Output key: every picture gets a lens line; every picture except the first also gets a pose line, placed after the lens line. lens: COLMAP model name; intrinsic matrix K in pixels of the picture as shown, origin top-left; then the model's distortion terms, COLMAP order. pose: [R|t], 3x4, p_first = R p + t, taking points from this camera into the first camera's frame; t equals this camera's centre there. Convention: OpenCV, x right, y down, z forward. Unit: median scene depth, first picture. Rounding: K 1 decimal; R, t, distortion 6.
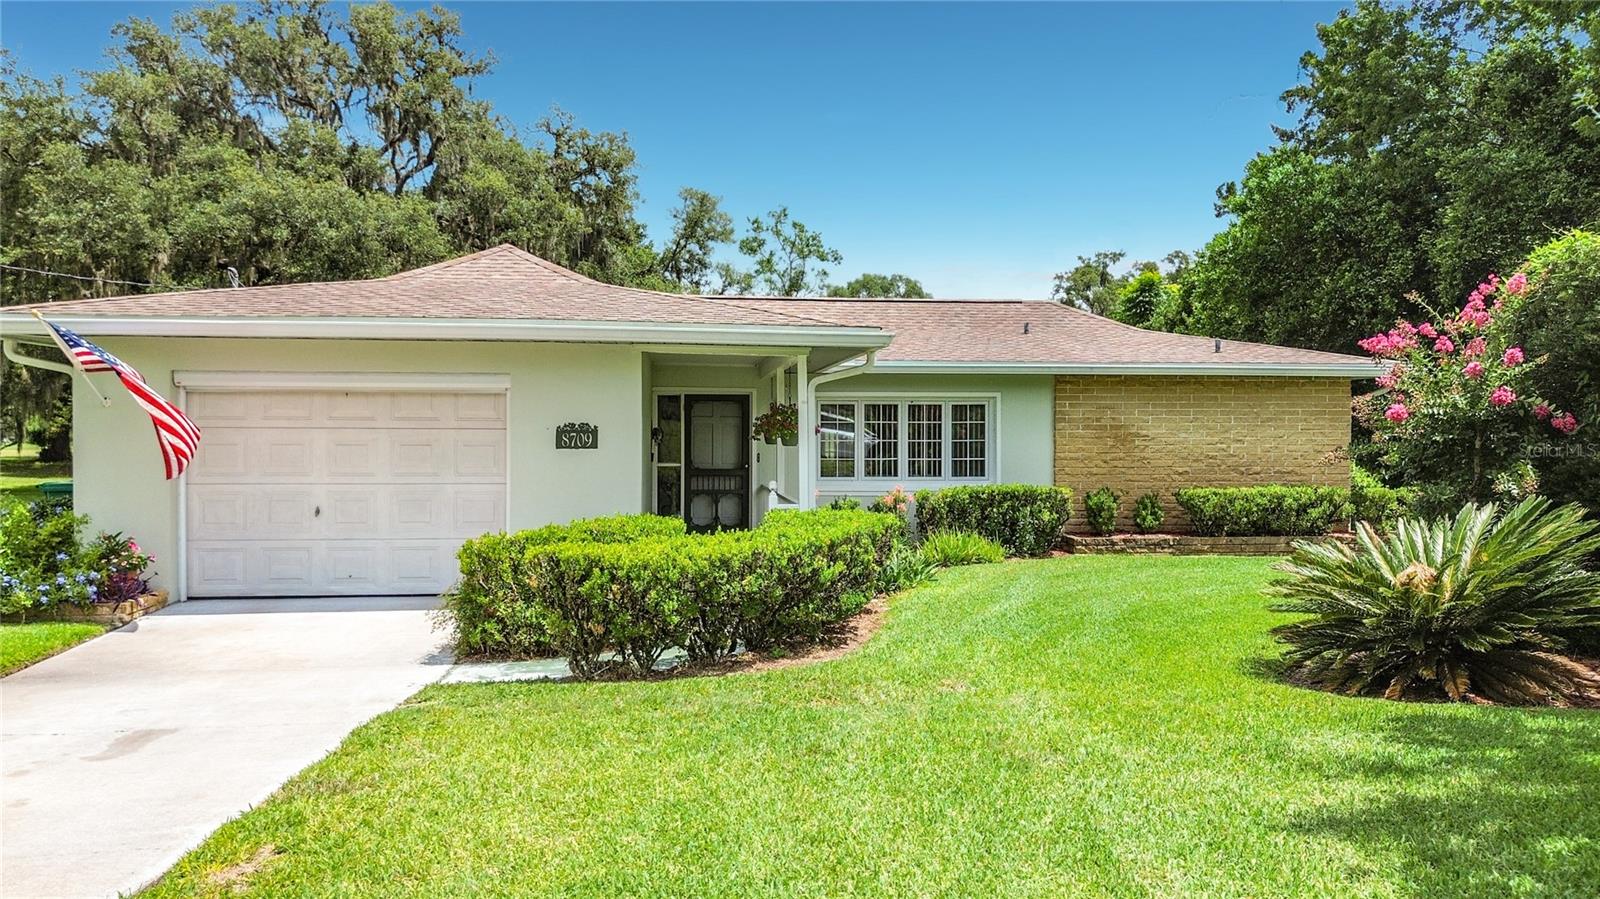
lens RADIAL K [[1116.9, 0, 790.6], [0, 1116.9, 484.5], [0, 0, 1]] dist [0.057158, -0.085601]
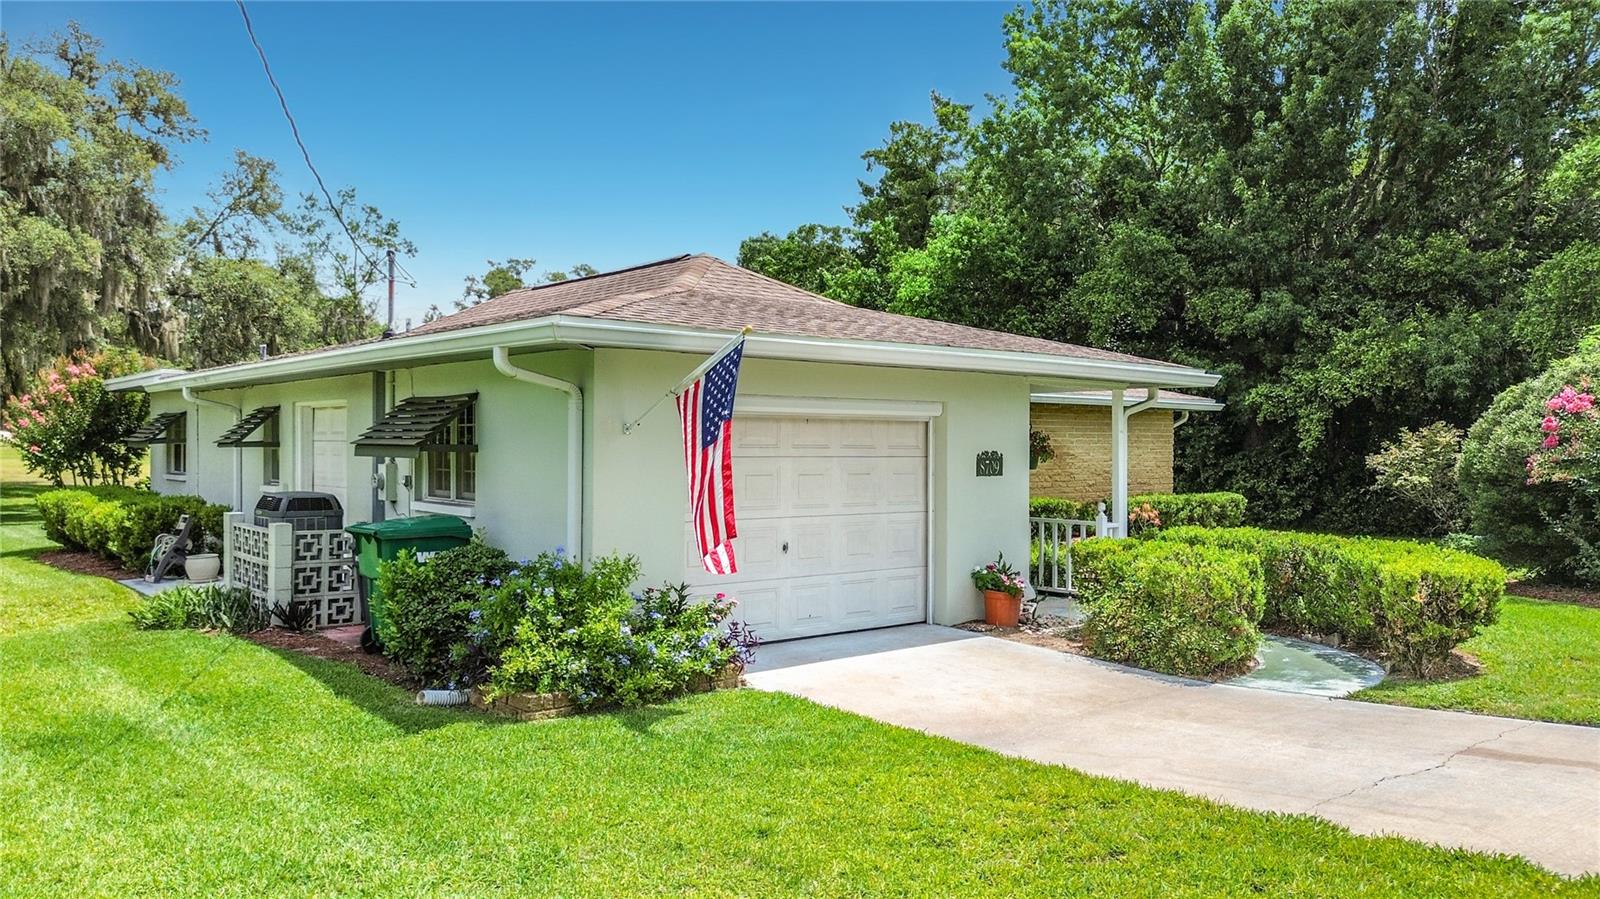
lens RADIAL K [[1129.4, 0, 795.1], [0, 1129.4, 475.3], [0, 0, 1]] dist [0.064040, -0.055054]
pose [[0.835640, -0.011273, 0.549162, -0.817183], [0.017579, 0.999826, -0.006224, -0.025974], [-0.548996, 0.014855, 0.835693, 0.199817]]
